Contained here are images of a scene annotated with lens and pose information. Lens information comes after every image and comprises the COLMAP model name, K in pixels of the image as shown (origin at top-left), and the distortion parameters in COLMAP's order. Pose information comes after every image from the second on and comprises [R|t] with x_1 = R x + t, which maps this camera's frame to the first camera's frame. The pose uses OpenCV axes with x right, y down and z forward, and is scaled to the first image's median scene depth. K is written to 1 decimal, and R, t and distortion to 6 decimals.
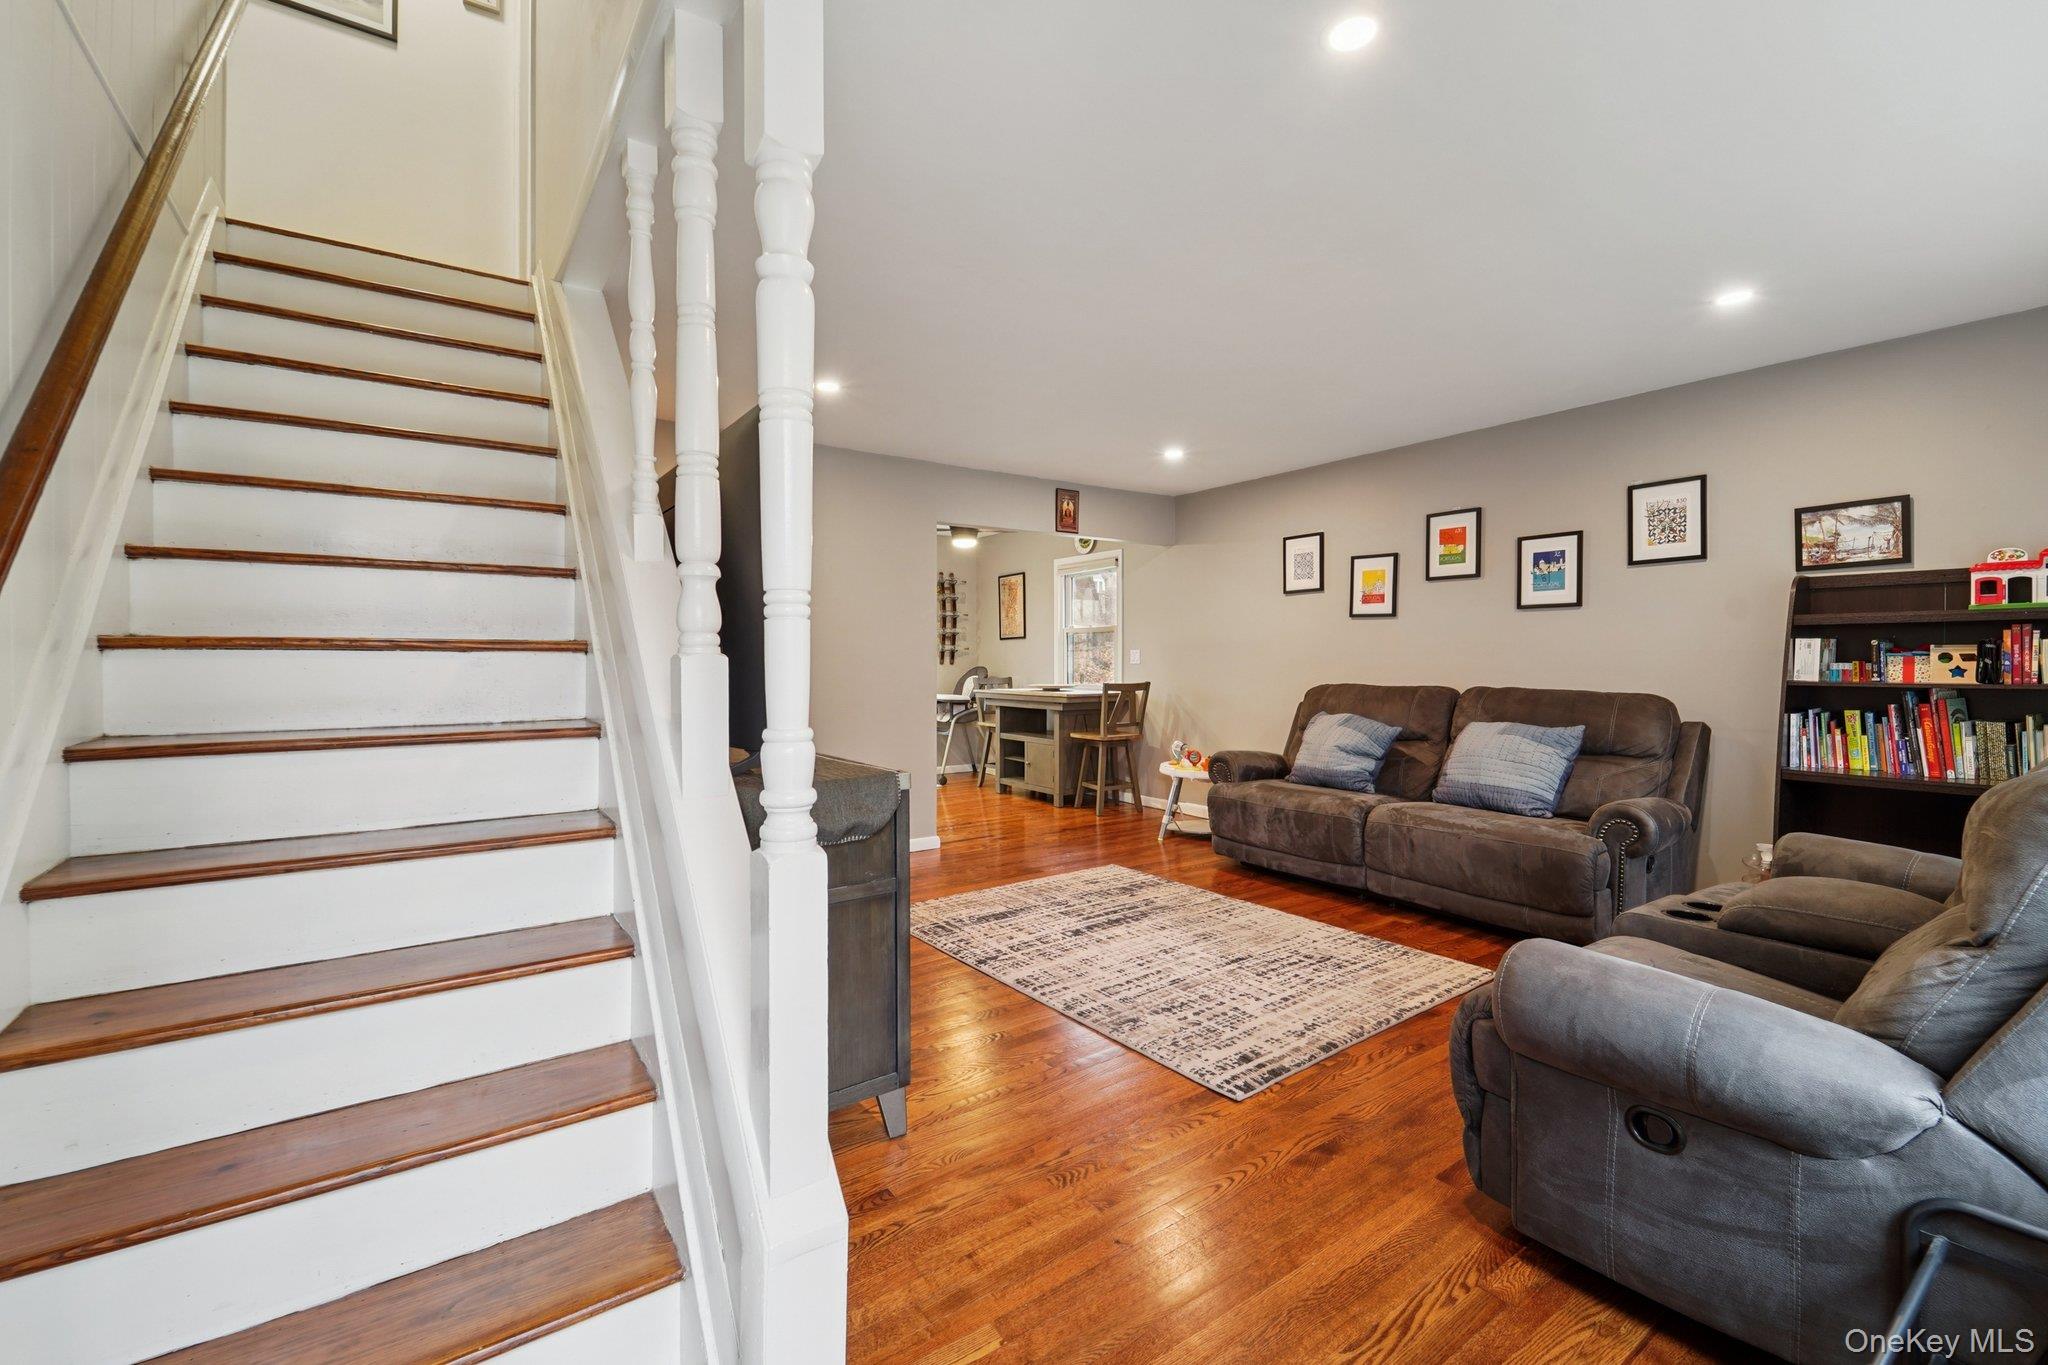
lens RADIAL K [[858.7, 0, 1016.7], [0, 858.7, 664.4], [0, 0, 1]] dist [0.007152, -0.000431]
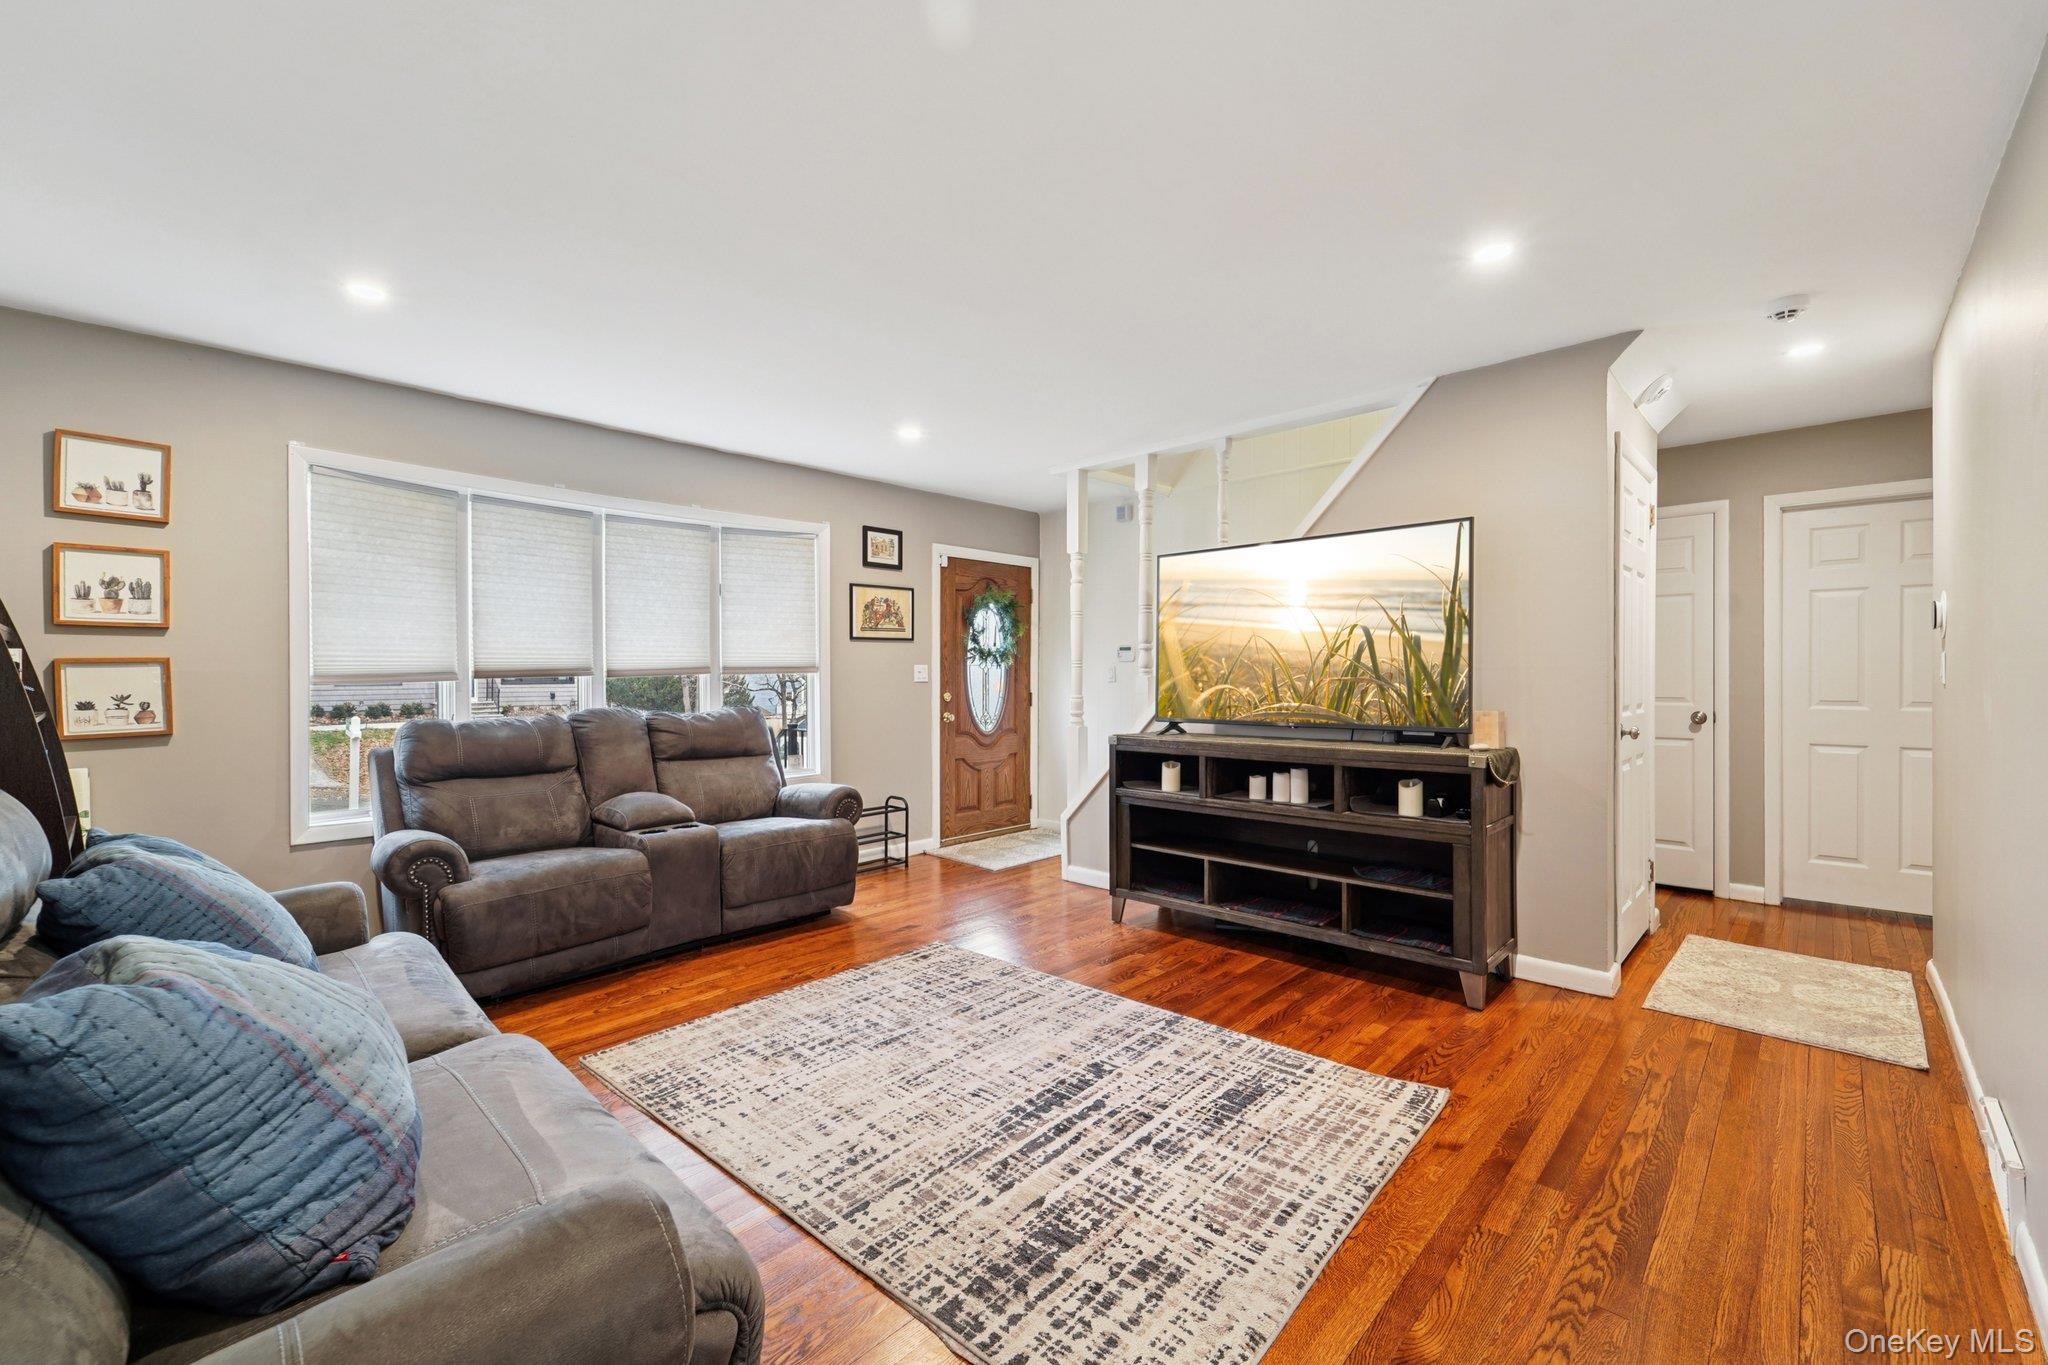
lens RADIAL K [[835.8, 0, 1021.5], [0, 835.8, 676.5], [0, 0, 1]] dist [0.011686, -0.000079]
pose [[-0.979055, 0.005494, -0.203523, 0.270775], [0.004056, 0.999964, 0.007483, -0.014536], [0.203557, 0.006501, -0.979042, 1.669572]]
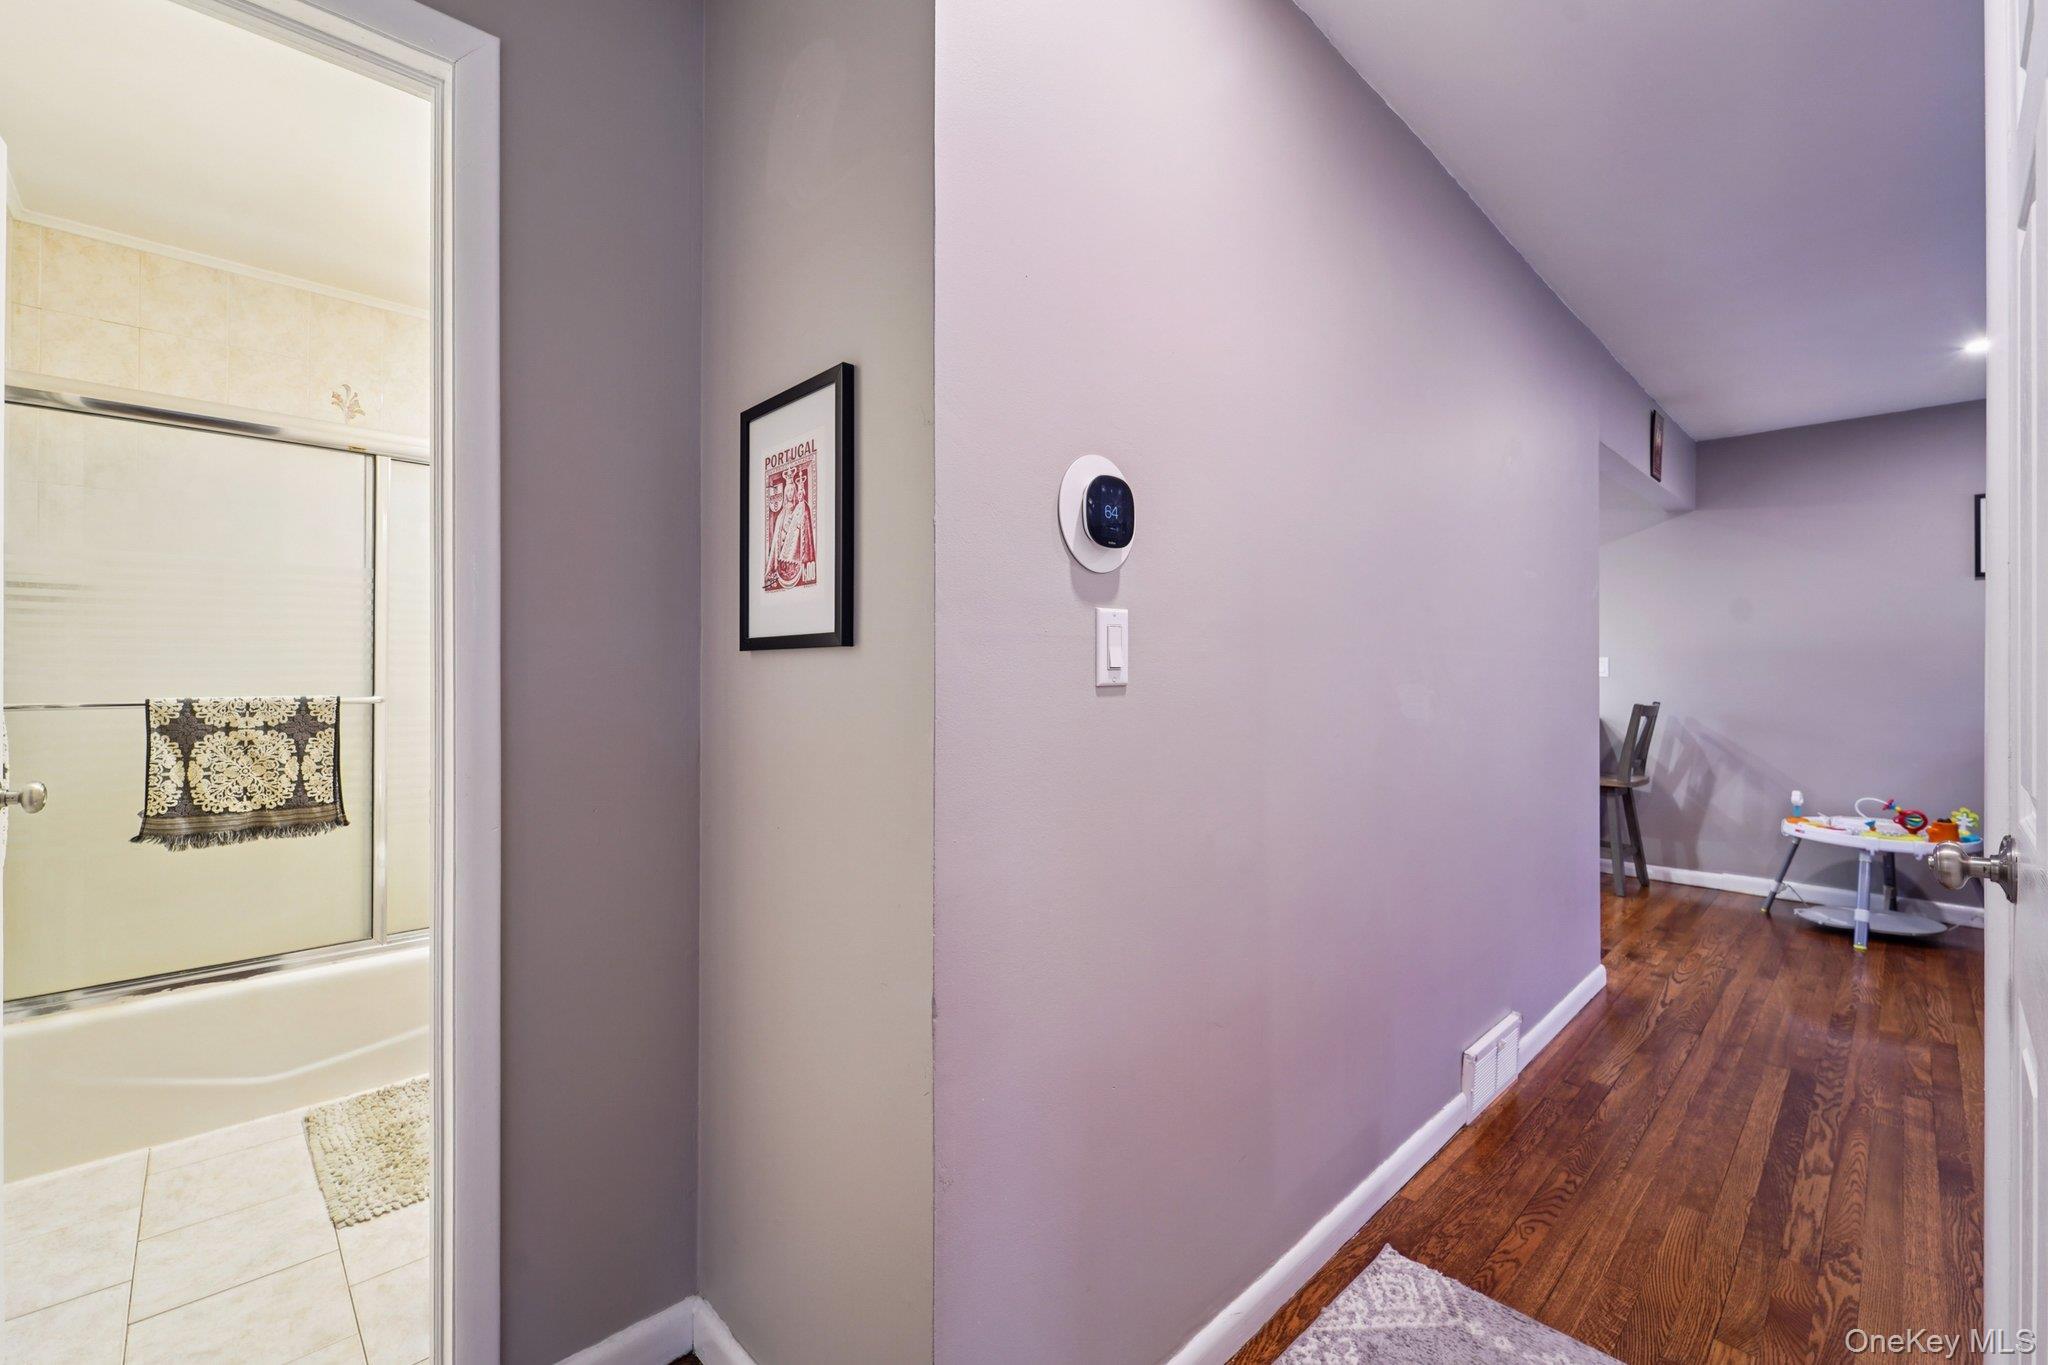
lens RADIAL K [[839.2, 0, 1021.4], [0, 839.2, 687.8], [0, 0, 1]] dist [0.003199, -0.004254]
pose [[0.987949, -0.002196, 0.154765, -0.867048], [0.001538, 0.999989, 0.004369, 0.003429], [-0.154773, -0.004078, 0.987942, 0.721769]]
